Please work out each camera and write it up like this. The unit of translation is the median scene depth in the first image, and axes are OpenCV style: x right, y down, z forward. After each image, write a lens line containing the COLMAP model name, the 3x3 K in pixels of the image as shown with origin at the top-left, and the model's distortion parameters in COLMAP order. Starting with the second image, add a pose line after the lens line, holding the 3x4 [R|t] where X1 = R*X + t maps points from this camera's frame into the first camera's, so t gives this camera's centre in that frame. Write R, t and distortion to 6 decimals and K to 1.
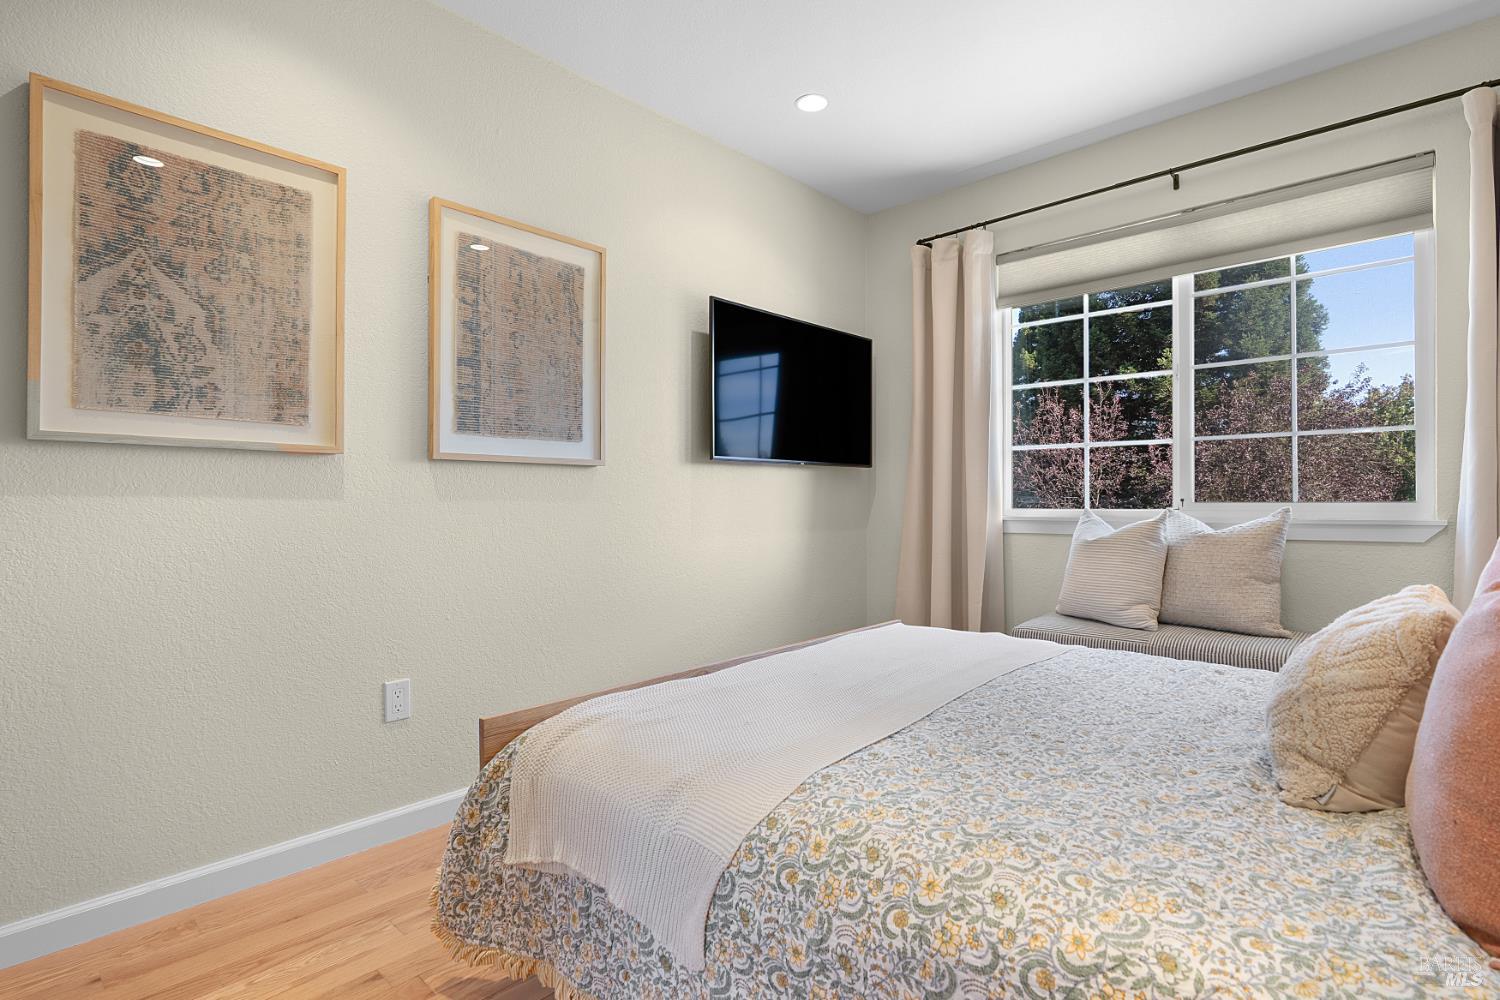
lens RADIAL K [[743.0, 0, 749.1], [0, 743.0, 500.8], [0, 0, 1]] dist [-0.000555, -0.000321]
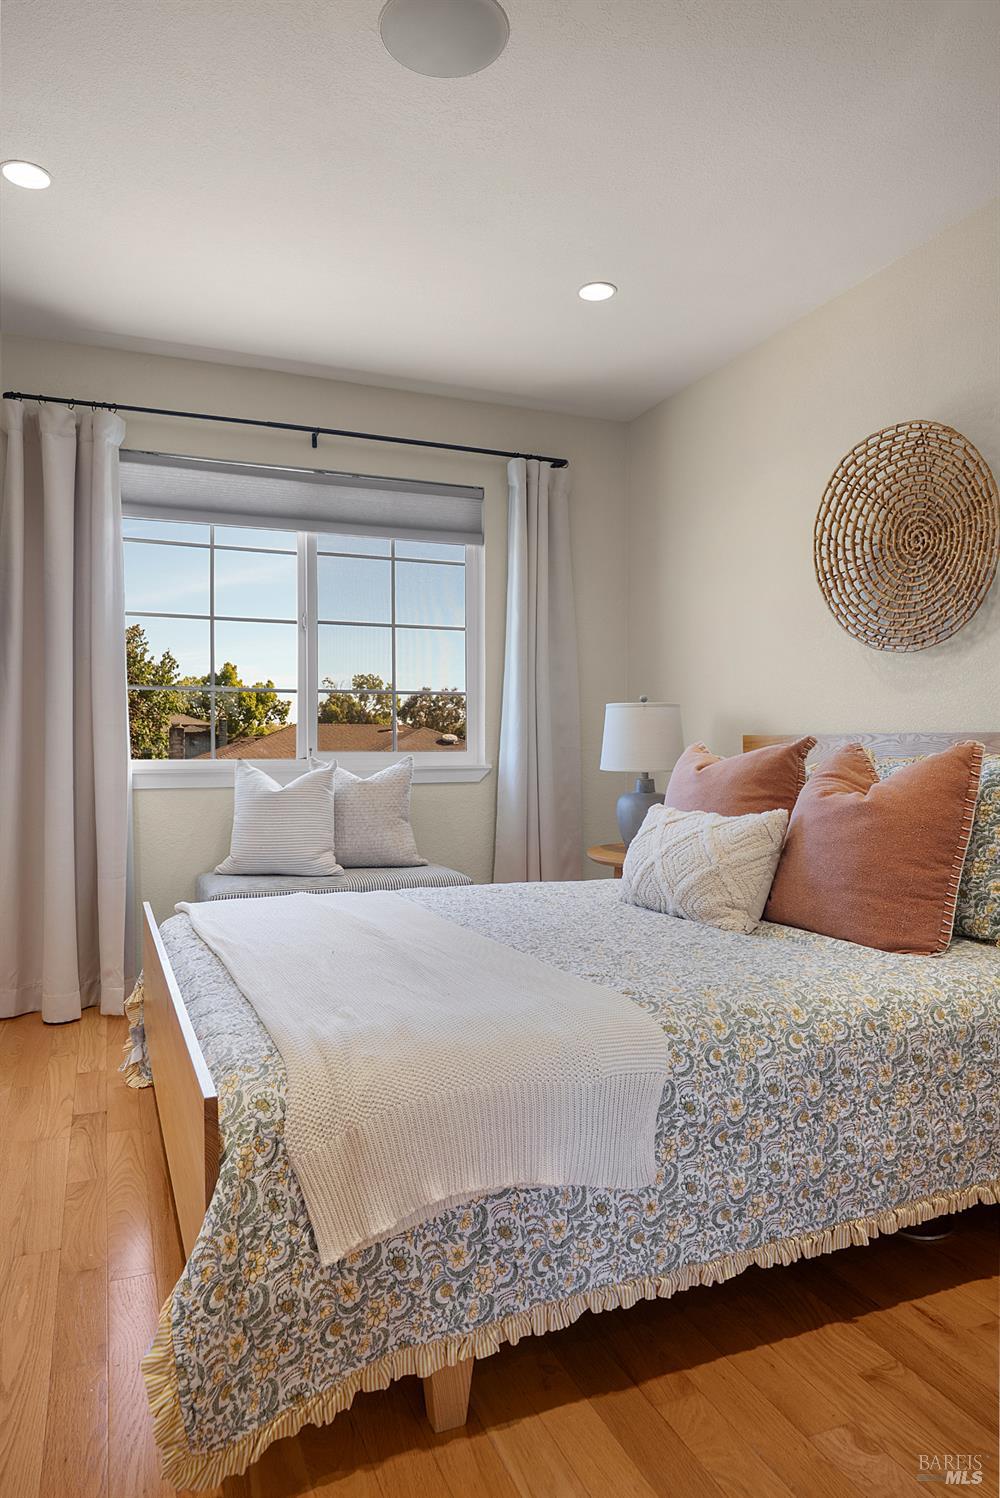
lens RADIAL K [[948.6, 0, 496.3], [0, 948.6, 746.7], [0, 0, 1]] dist [0.001430, -0.000535]
pose [[0.415401, -0.001006, 0.909638, -1.498848], [0.001784, 0.999998, 0.000291, -0.014224], [-0.909637, 0.001502, 0.415402, 0.650165]]
